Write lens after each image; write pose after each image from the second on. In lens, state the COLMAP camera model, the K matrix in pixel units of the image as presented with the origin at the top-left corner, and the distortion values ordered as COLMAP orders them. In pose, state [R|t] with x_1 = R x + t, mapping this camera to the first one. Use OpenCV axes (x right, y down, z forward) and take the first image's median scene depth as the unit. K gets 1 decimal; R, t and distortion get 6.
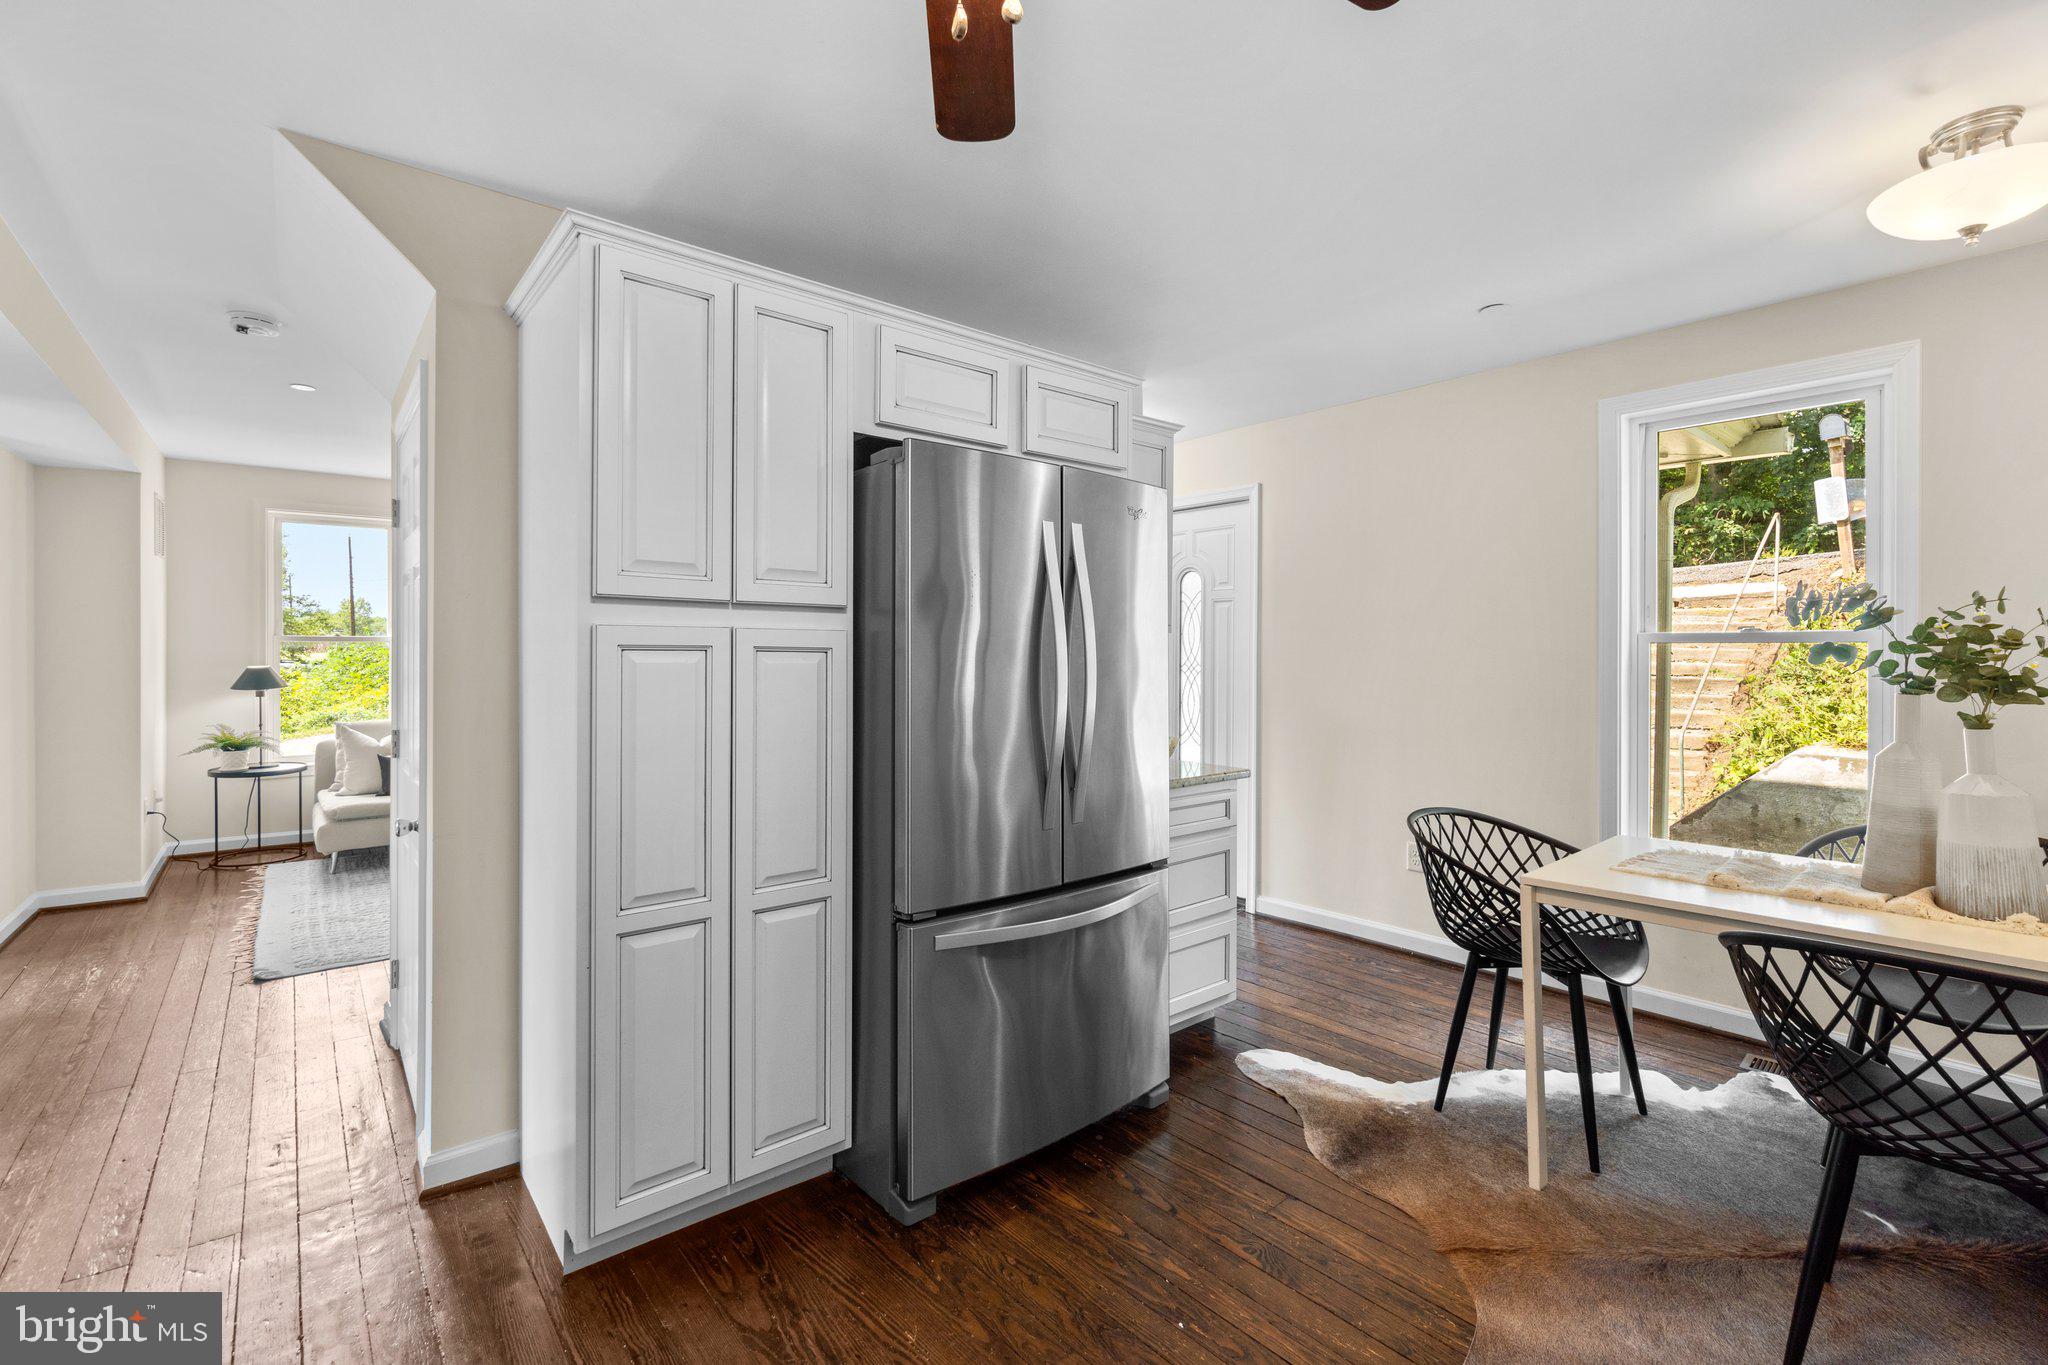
lens RADIAL K [[894.3, 0, 1022.9], [0, 894.3, 651.6], [0, 0, 1]] dist [0.002250, 0.000361]
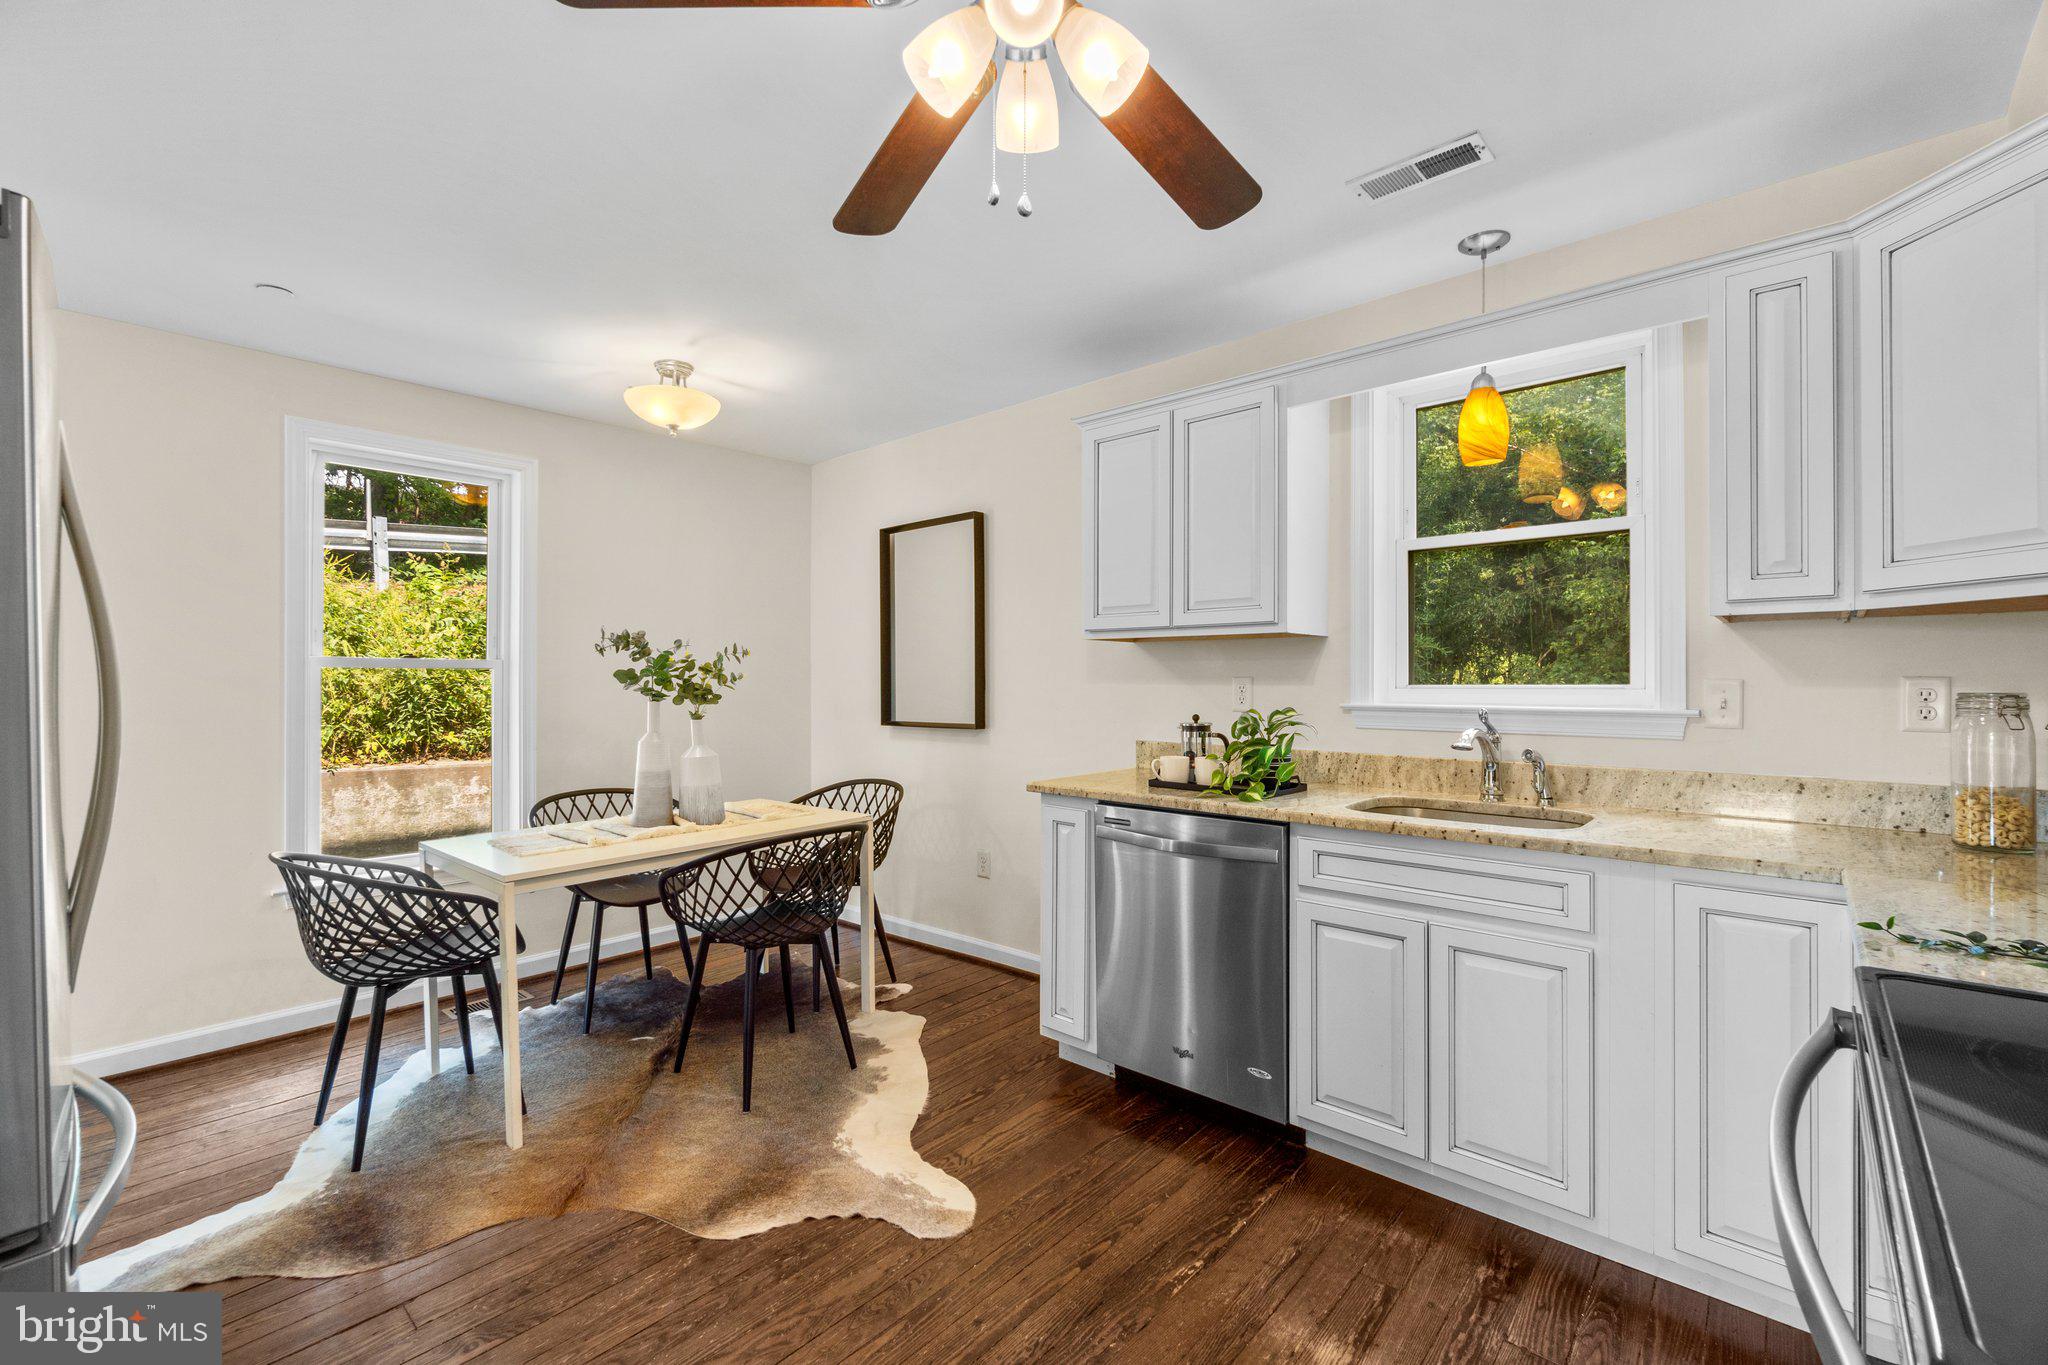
lens RADIAL K [[878.4, 0, 1024.0], [0, 878.4, 682.5], [0, 0, 1]] dist [-0.004334, -0.000277]
pose [[-0.151709, -0.002869, 0.988421, -0.655212], [-0.003360, 0.999992, 0.002386, 0.006974], [-0.988420, -0.002959, -0.151717, 0.568819]]
